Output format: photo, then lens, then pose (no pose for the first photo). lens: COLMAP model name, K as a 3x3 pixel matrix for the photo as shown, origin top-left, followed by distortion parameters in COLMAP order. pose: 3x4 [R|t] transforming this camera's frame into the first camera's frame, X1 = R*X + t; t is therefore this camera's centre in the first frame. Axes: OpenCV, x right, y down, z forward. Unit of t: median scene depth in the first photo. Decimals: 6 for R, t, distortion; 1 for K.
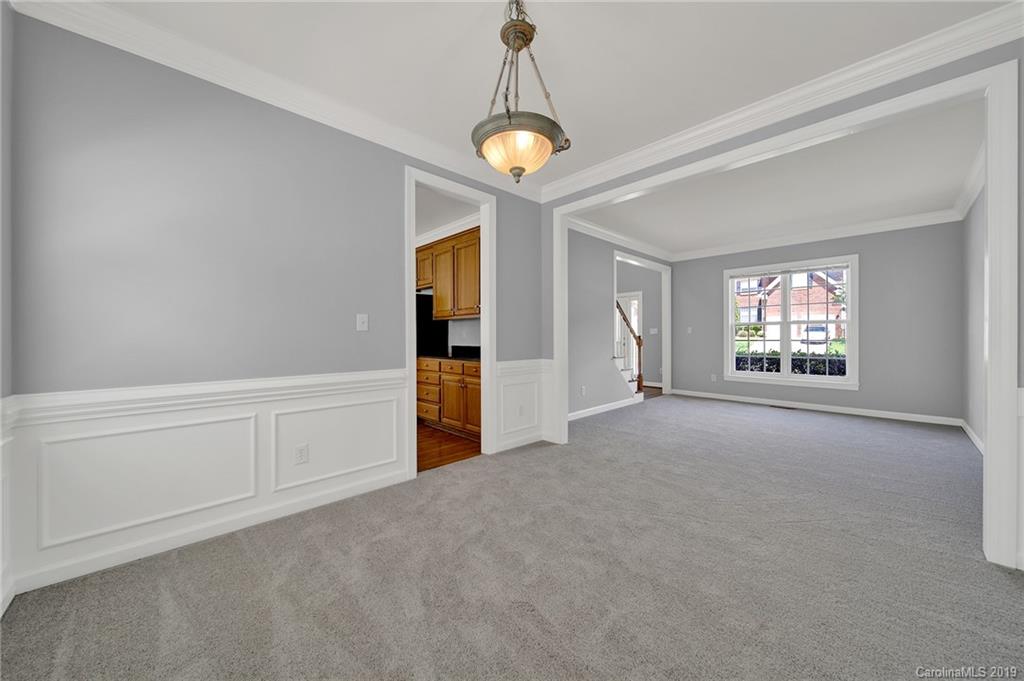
lens RADIAL K [[362.1, 0, 510.8], [0, 362.1, 333.9], [0, 0, 1]] dist [-0.001509, -0.000537]
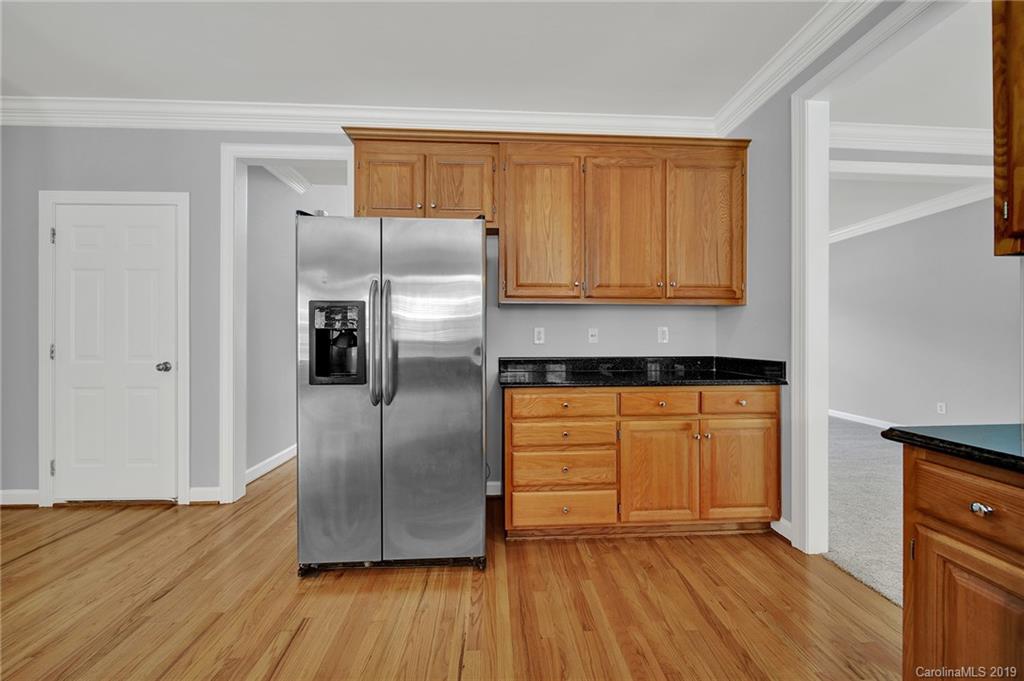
lens RADIAL K [[362.1, 0, 510.8], [0, 362.1, 333.9], [0, 0, 1]] dist [-0.001509, -0.000537]
pose [[0.642132, 0.008204, 0.766550, -0.636759], [0.002730, 0.999912, -0.012988, 0.006687], [-0.766589, 0.010433, 0.642053, 0.803552]]
